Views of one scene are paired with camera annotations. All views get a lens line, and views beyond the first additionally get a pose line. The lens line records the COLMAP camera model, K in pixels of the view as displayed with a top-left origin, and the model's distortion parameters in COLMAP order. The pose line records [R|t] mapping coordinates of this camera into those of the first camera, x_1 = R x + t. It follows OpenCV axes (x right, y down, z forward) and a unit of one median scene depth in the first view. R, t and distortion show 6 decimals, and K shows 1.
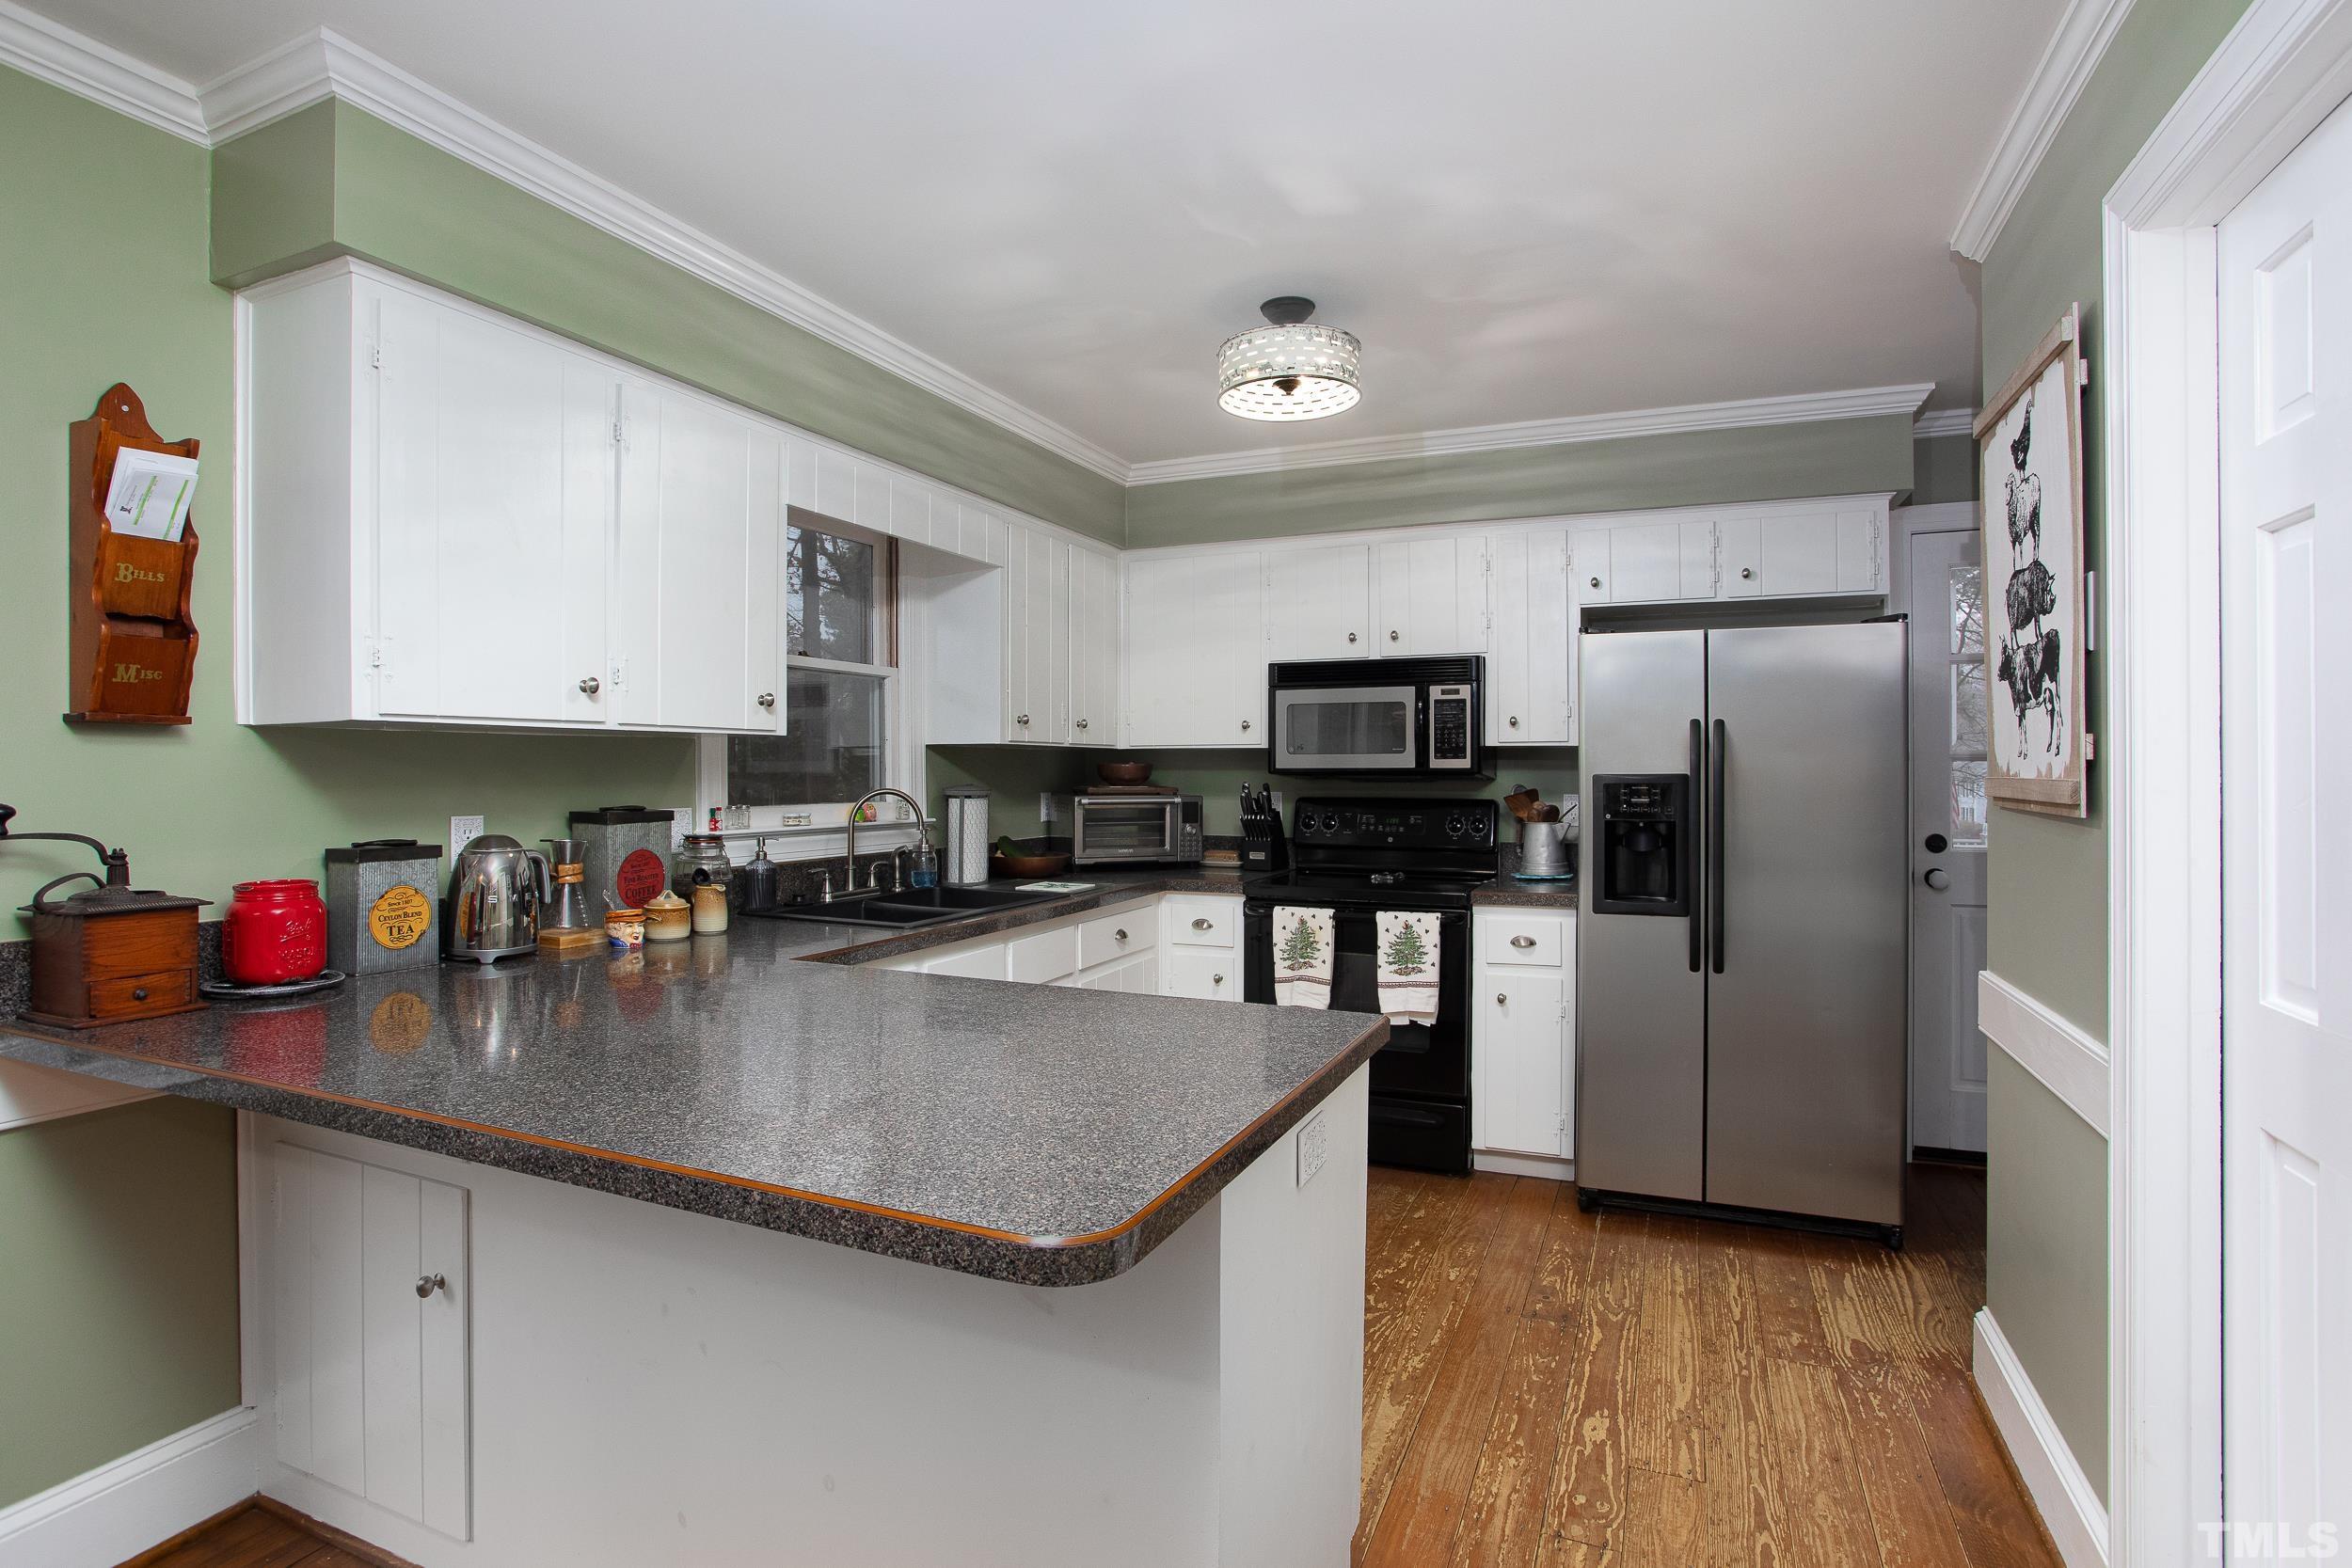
lens RADIAL K [[1150.8, 0, 1167.7], [0, 1150.8, 771.8], [0, 0, 1]] dist [0.002483, 0.007465]
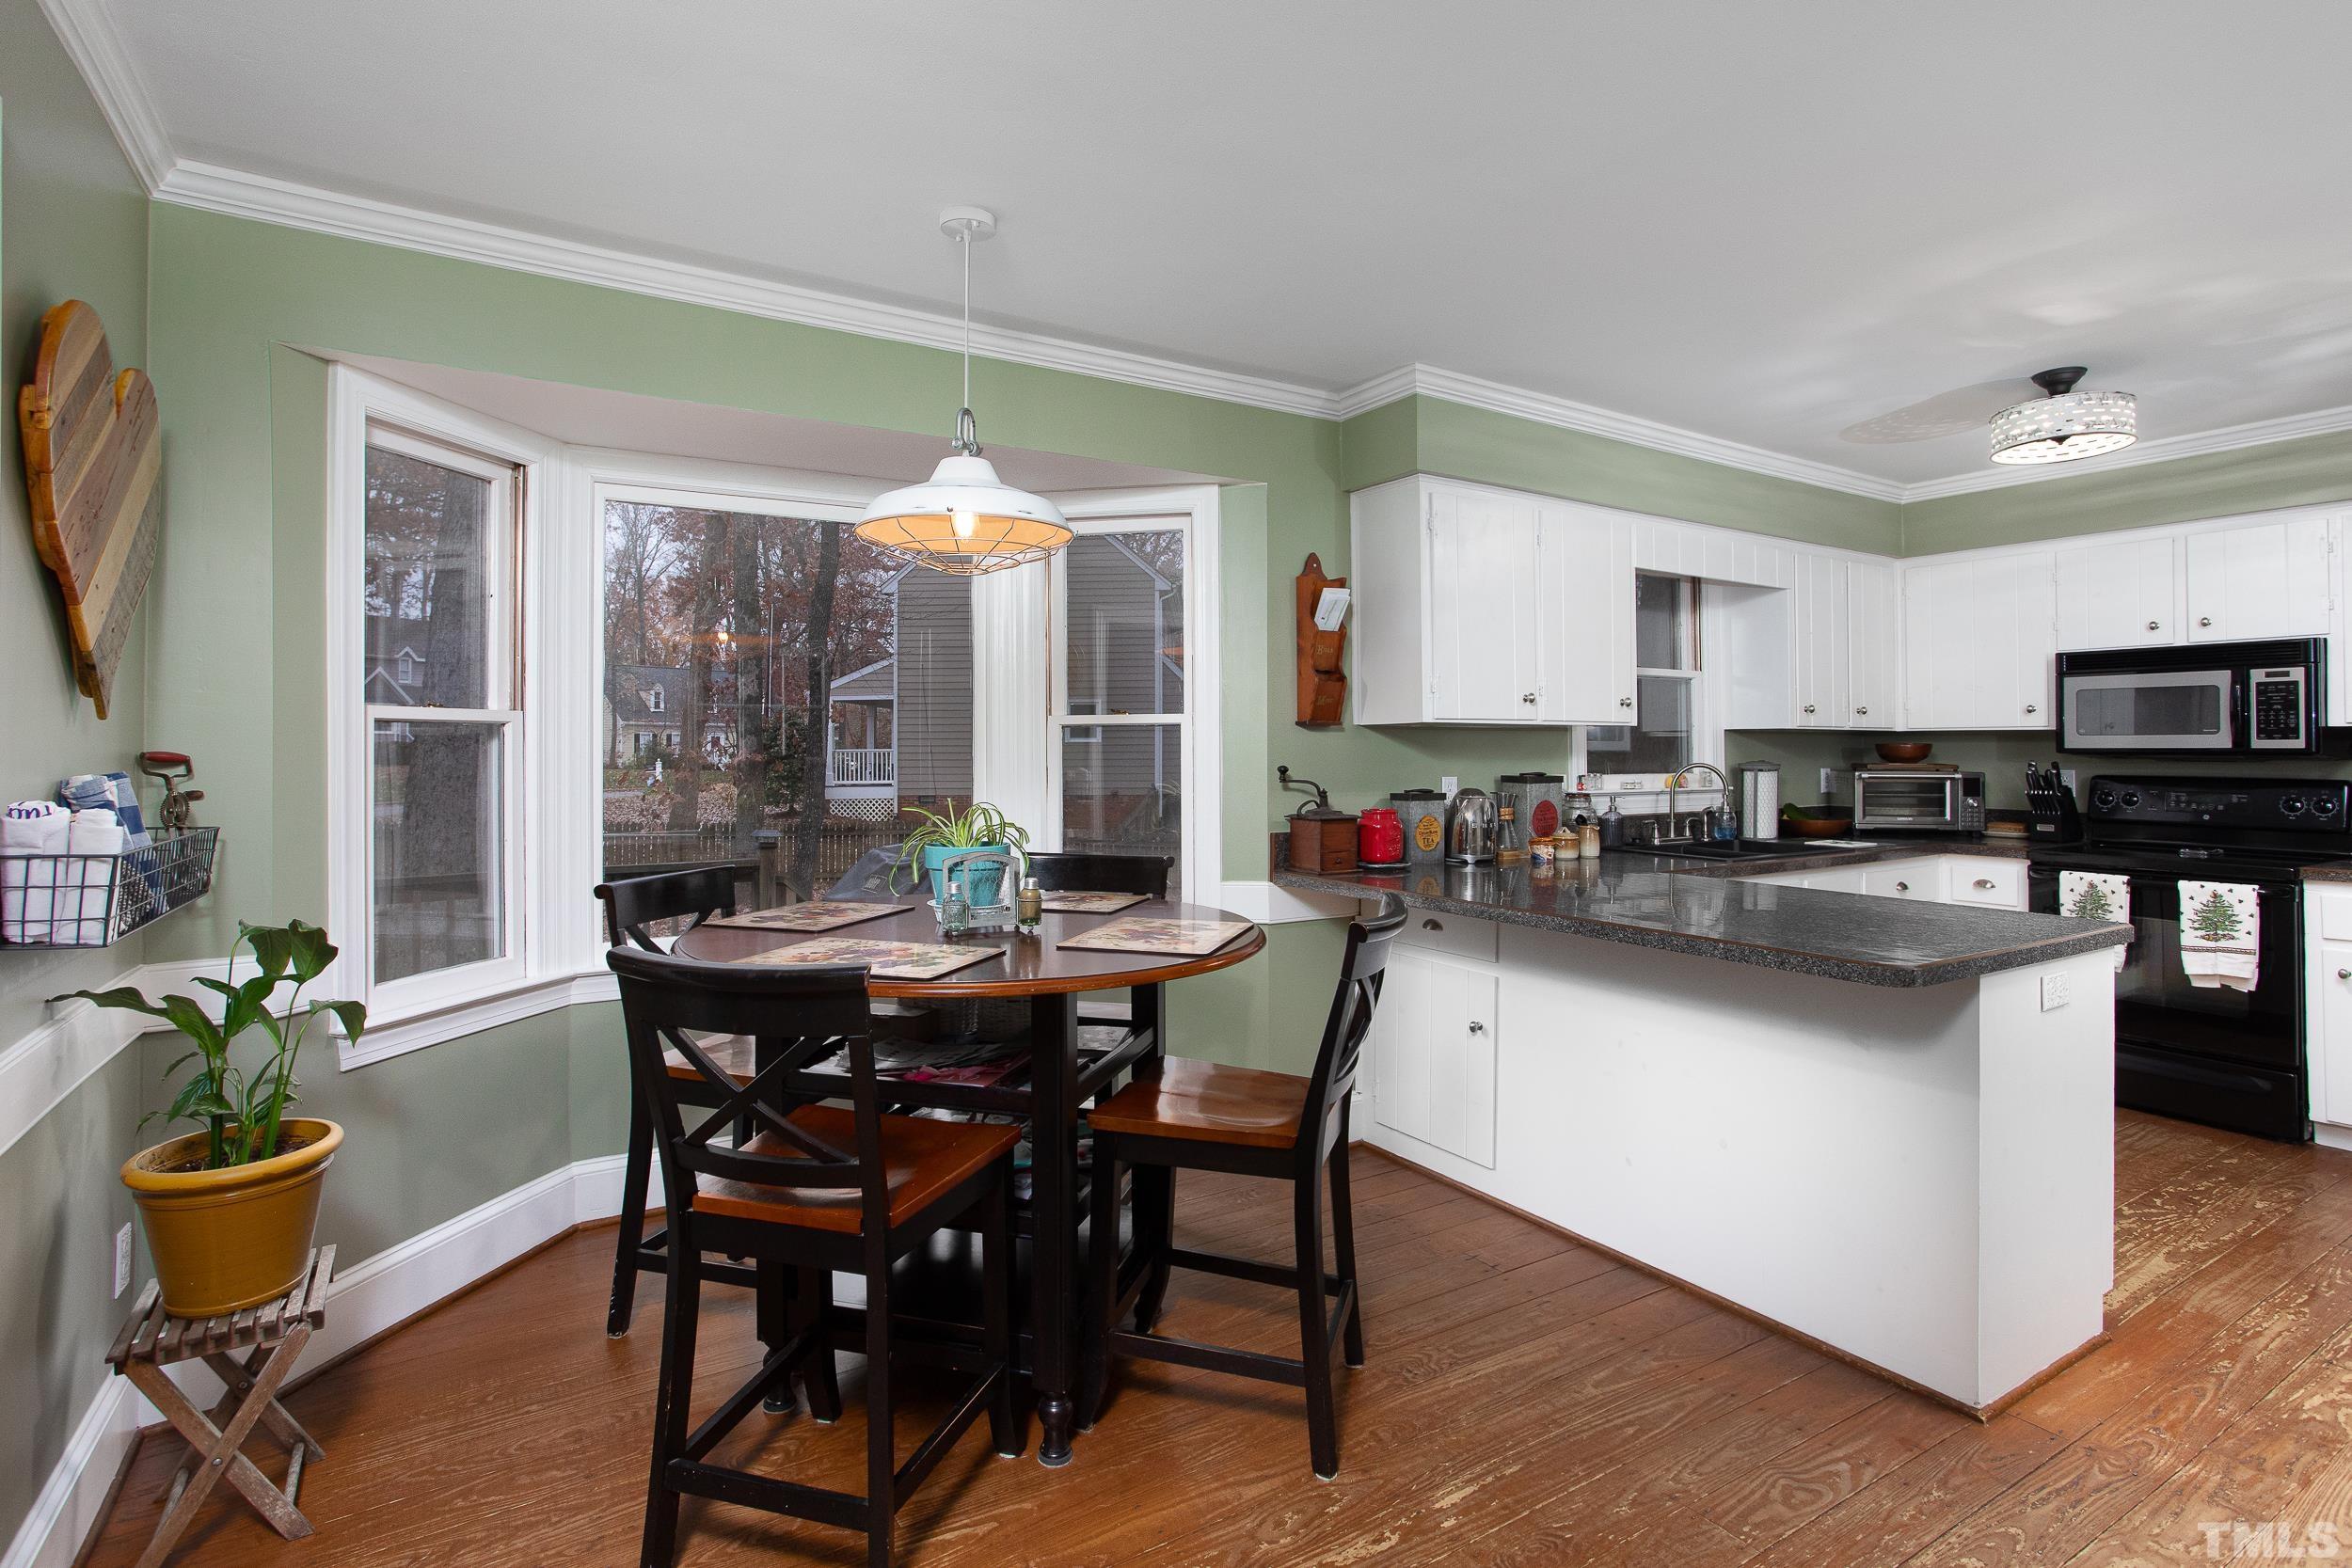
lens RADIAL K [[1150.8, 0, 1210.7], [0, 1150.8, 733.5], [0, 0, 1]] dist [0.002483, 0.007465]
pose [[0.840949, -0.006211, -0.541079, 0.005033], [-0.001296, 0.999908, -0.013492, -0.001271], [0.541113, 0.012048, 0.840864, -0.419190]]
